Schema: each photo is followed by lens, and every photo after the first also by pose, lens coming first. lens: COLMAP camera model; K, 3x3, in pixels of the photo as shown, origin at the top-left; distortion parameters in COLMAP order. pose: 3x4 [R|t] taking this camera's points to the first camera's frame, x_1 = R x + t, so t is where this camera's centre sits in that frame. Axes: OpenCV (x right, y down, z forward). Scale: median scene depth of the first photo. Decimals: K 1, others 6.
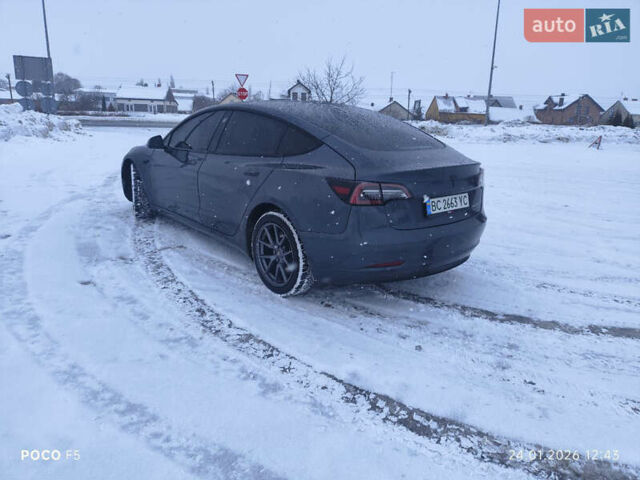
lens RADIAL K [[469.0, 0, 322.1], [0, 469.0, 222.3], [0, 0, 1]] dist [0.048852, -0.055226]
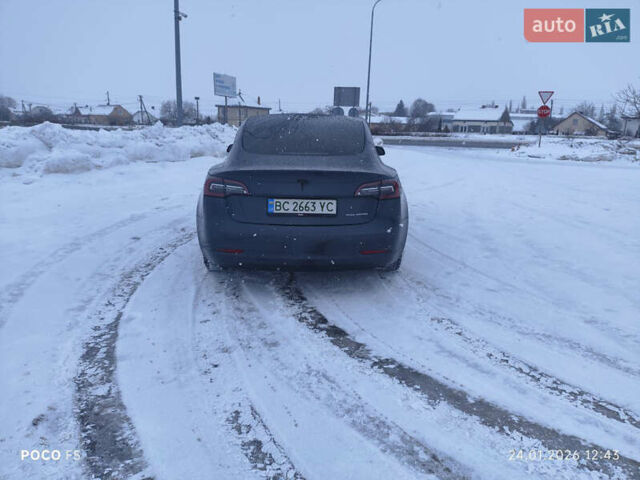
lens RADIAL K [[469.0, 0, 322.1], [0, 469.0, 222.3], [0, 0, 1]] dist [0.048852, -0.055226]
pose [[0.778377, 0.119566, -0.616306, 0.132743], [-0.145822, 0.989280, 0.007756, -0.002793], [0.610627, 0.083834, 0.787468, 0.029539]]
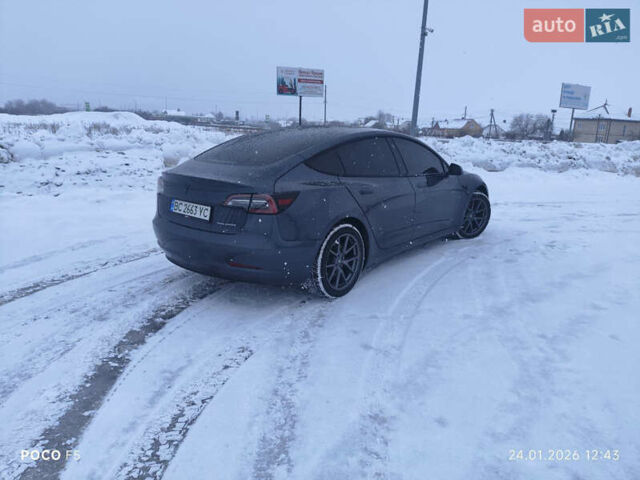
lens RADIAL K [[469.0, 0, 322.1], [0, 469.0, 222.3], [0, 0, 1]] dist [0.048852, -0.055226]
pose [[0.170831, 0.178256, -0.969042, 0.197991], [-0.260409, 0.956696, 0.130078, -0.033343], [0.950265, 0.230126, 0.209853, 0.150075]]
